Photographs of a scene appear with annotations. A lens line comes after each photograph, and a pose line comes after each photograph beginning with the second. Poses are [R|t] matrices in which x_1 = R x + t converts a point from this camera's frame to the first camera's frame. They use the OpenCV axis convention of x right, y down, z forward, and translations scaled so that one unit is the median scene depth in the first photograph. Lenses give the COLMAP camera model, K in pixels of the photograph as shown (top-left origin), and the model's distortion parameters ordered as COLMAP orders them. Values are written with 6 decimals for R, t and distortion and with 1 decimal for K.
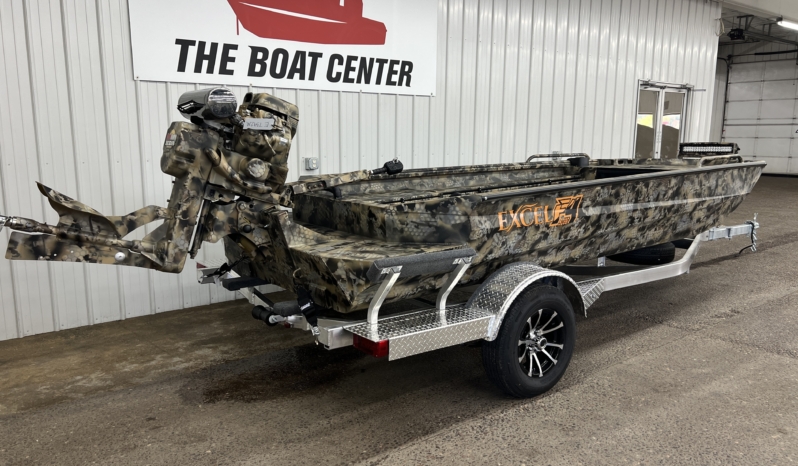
lens RADIAL K [[621.1, 0, 402.5], [0, 621.1, 233.5], [0, 0, 1]] dist [0.071852, -0.076238]
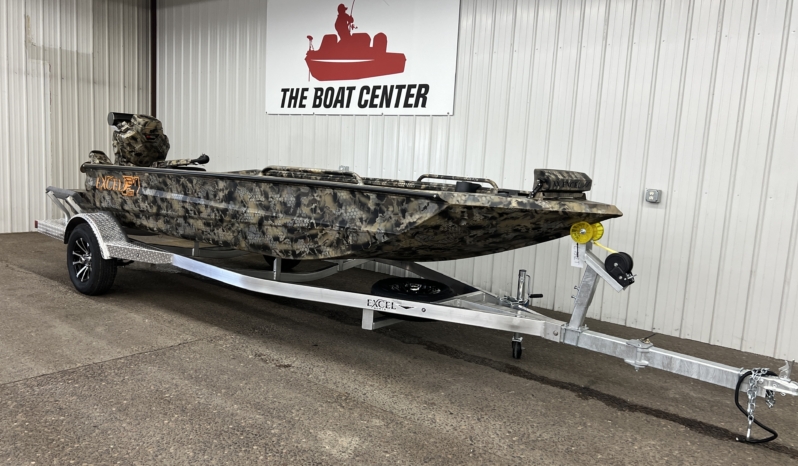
lens RADIAL K [[621.1, 0, 402.5], [0, 621.1, 233.5], [0, 0, 1]] dist [0.071852, -0.076238]
pose [[0.208245, 0.129875, -0.969416, 1.238583], [-0.214175, 0.973145, 0.084367, -0.128022], [0.954339, 0.190056, 0.230468, 0.893918]]
